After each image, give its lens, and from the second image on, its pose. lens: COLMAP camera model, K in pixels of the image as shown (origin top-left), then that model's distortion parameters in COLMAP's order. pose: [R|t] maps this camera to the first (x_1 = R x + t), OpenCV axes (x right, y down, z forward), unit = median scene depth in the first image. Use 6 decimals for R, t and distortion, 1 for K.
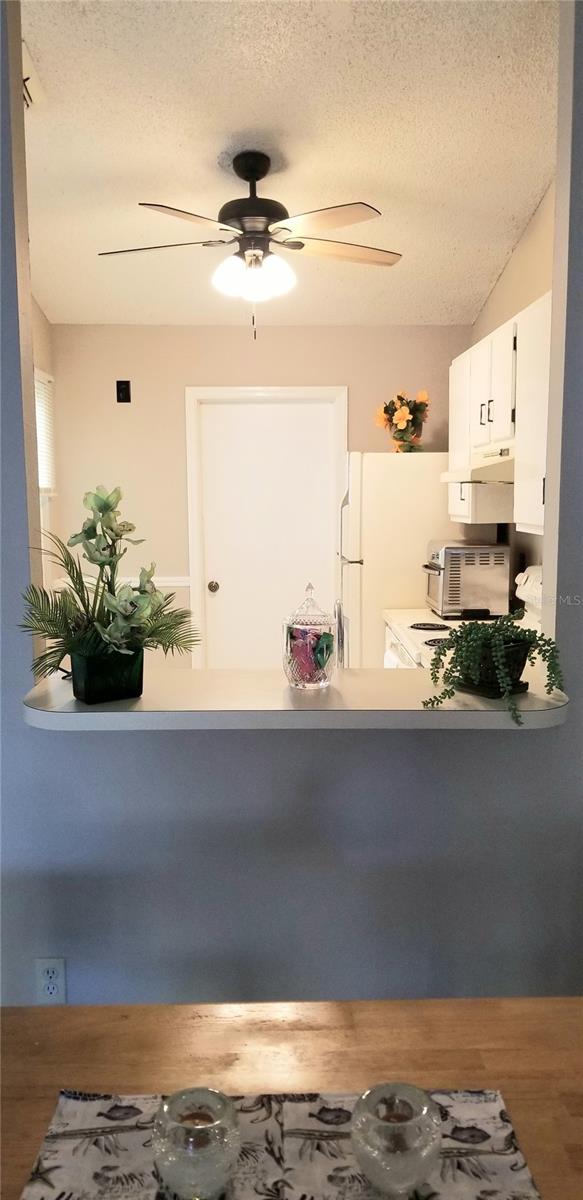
lens RADIAL K [[936.7, 0, 291.5], [0, 936.7, 600.0], [0, 0, 1]] dist [0.080107, -0.159954]
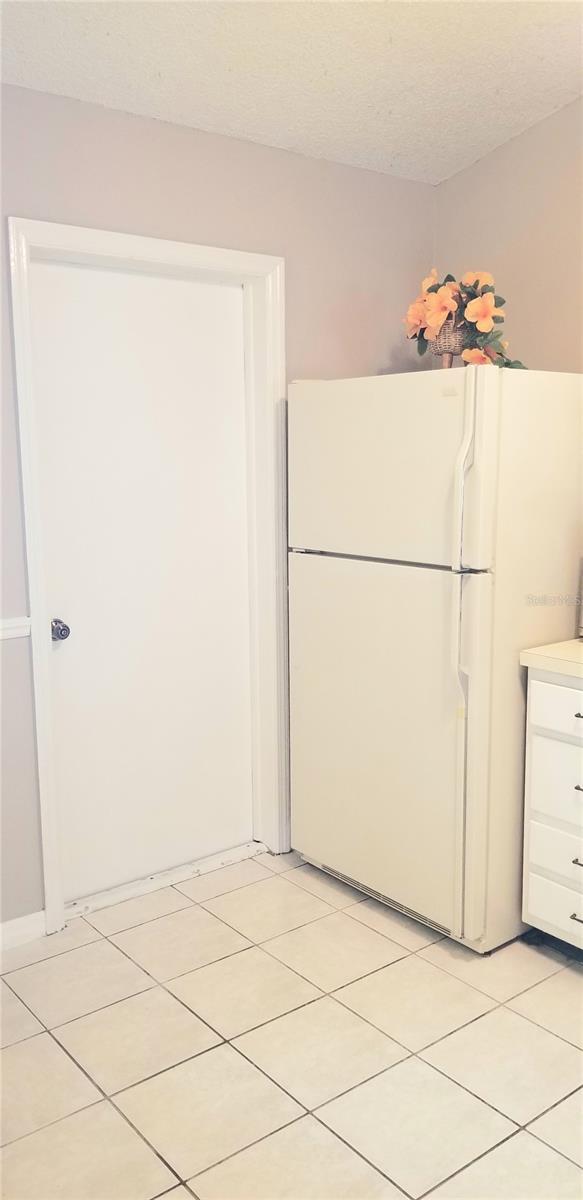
lens RADIAL K [[941.0, 0, 296.6], [0, 941.0, 606.2], [0, 0, 1]] dist [0.074957, -0.120140]
pose [[0.797007, -0.097406, 0.596064, -0.299111], [0.072615, 0.995204, 0.065537, -0.053724], [-0.599589, -0.008950, 0.800258, 0.531878]]
